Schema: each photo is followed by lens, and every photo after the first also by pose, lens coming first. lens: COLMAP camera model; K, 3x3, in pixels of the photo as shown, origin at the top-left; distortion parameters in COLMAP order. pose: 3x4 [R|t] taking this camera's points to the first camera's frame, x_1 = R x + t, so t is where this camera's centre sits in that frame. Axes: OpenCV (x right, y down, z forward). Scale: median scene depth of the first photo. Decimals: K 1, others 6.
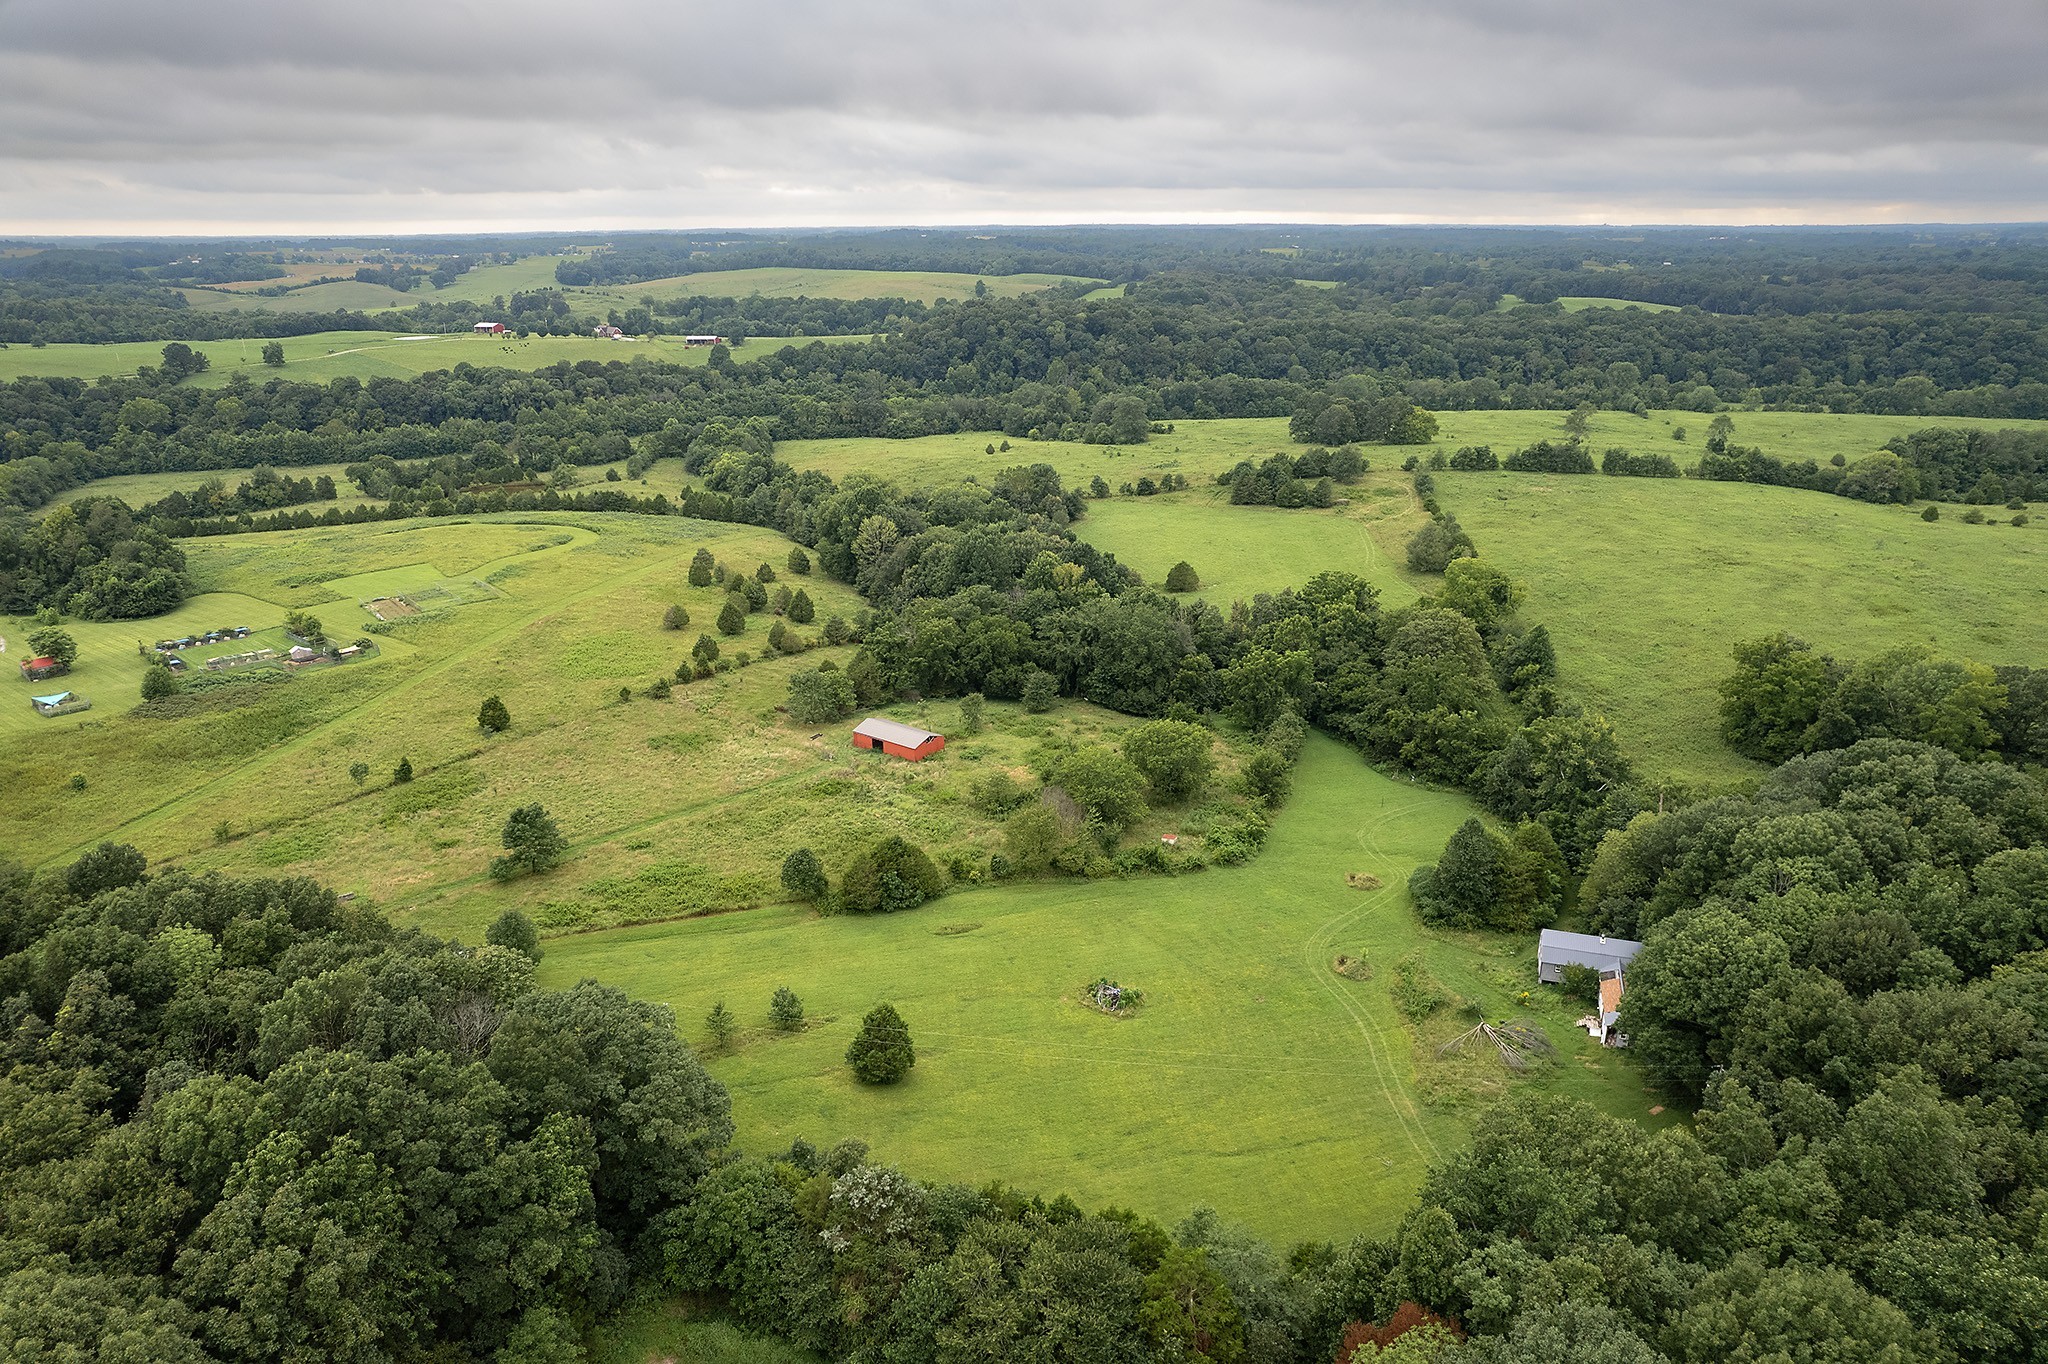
lens RADIAL K [[1310.7, 0, 1034.0], [0, 1310.7, 690.4], [0, 0, 1]] dist [-0.082153, 0.077684]
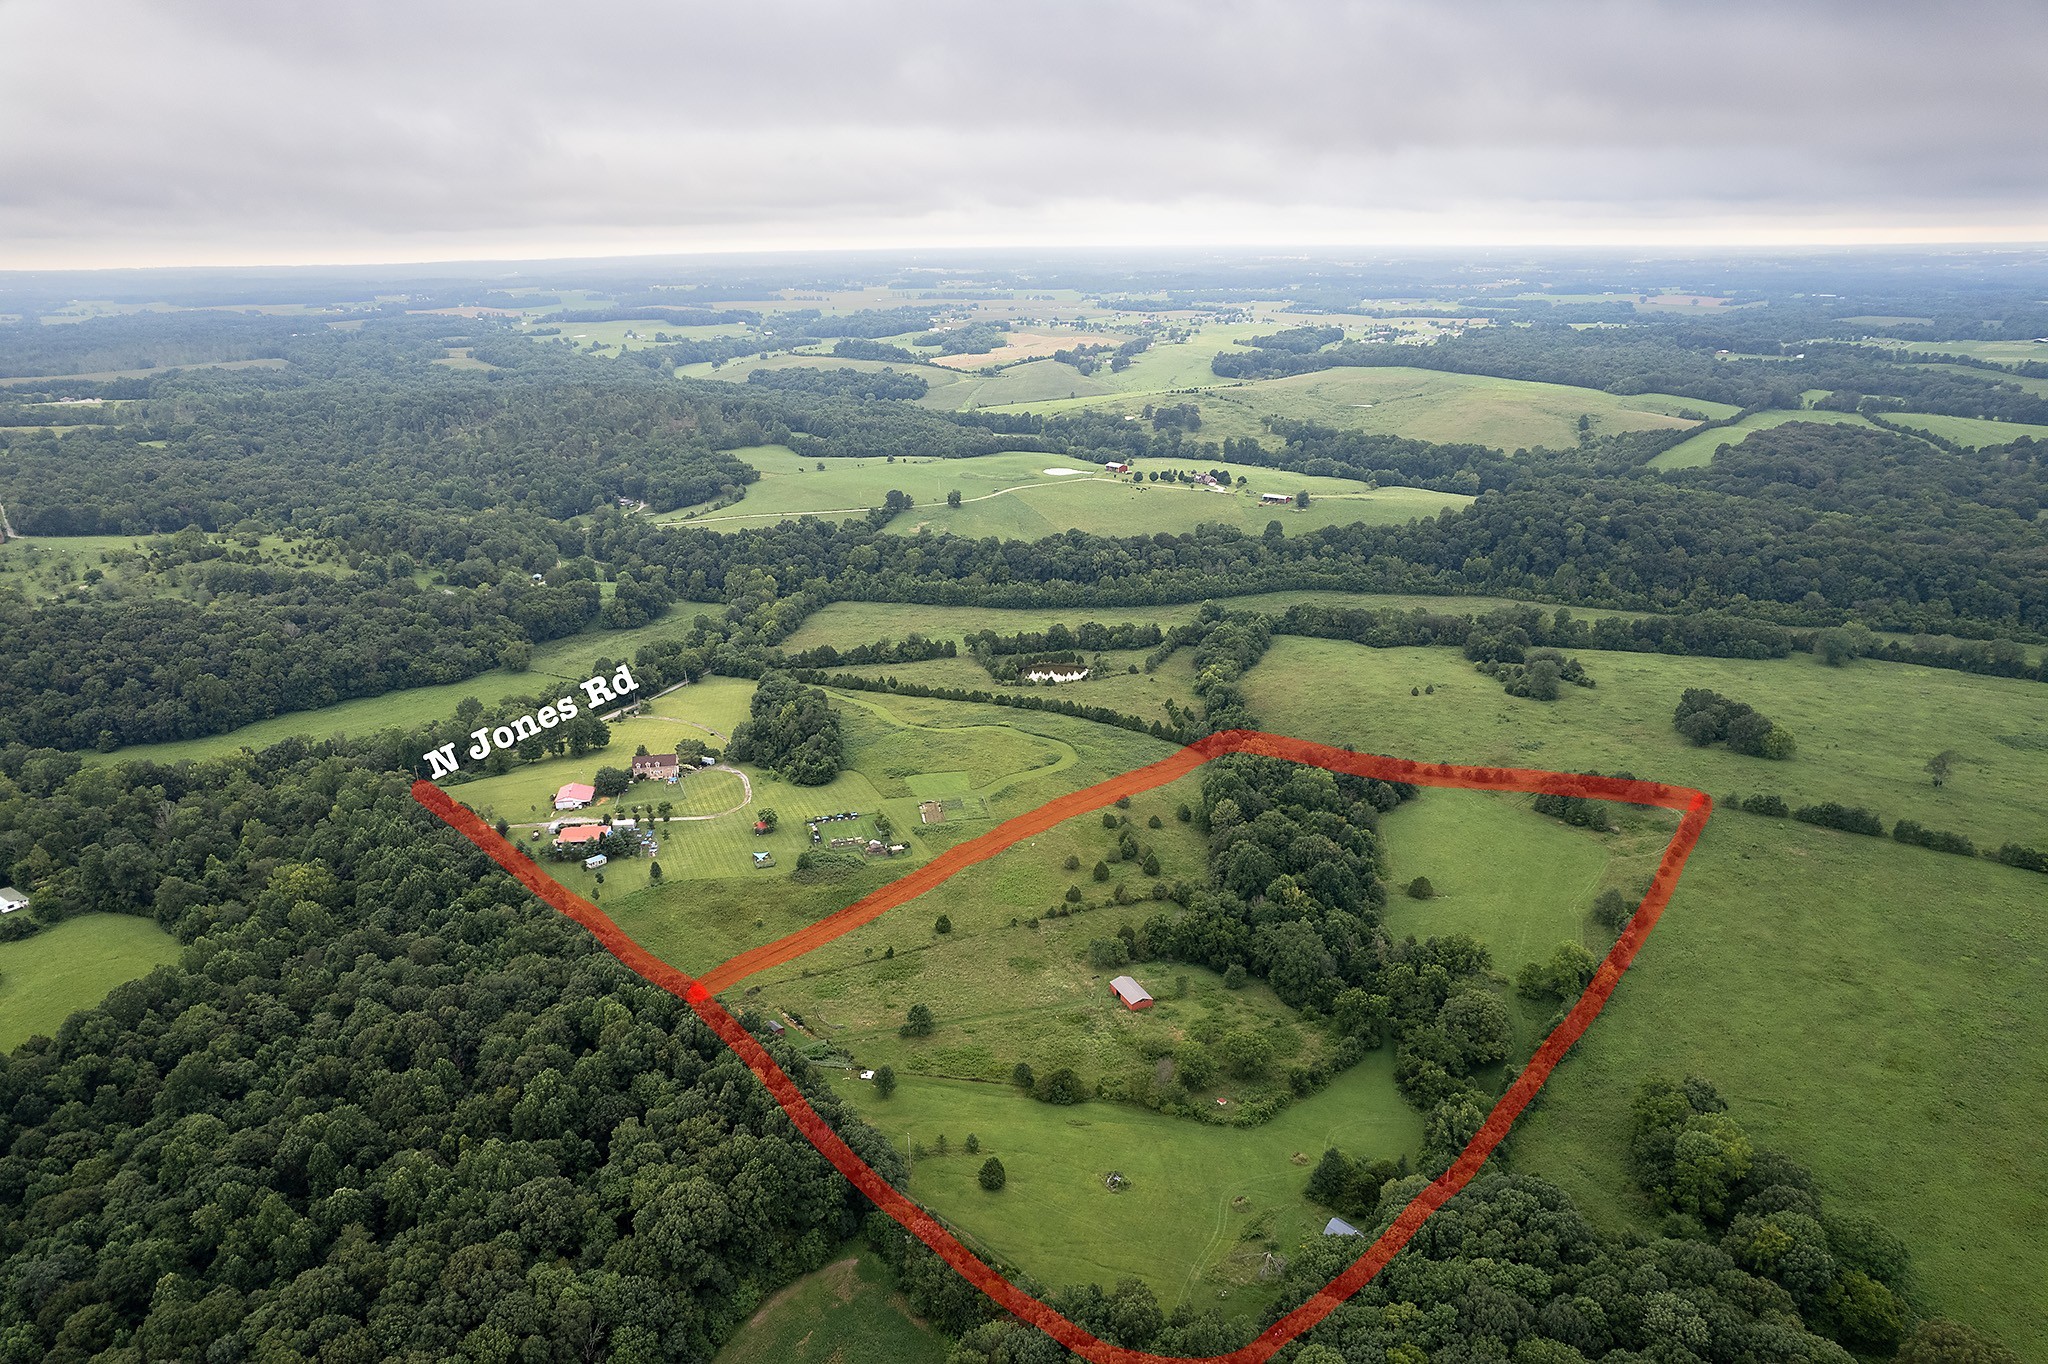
lens RADIAL K [[1310.7, 0, 1034.0], [0, 1310.7, 690.4], [0, 0, 1]] dist [-0.082153, 0.077684]
pose [[0.875065, 0.155753, -0.458259, 0.273028], [-0.159400, 0.986728, 0.030988, -0.208502], [0.457004, 0.045930, 0.888278, -0.341455]]
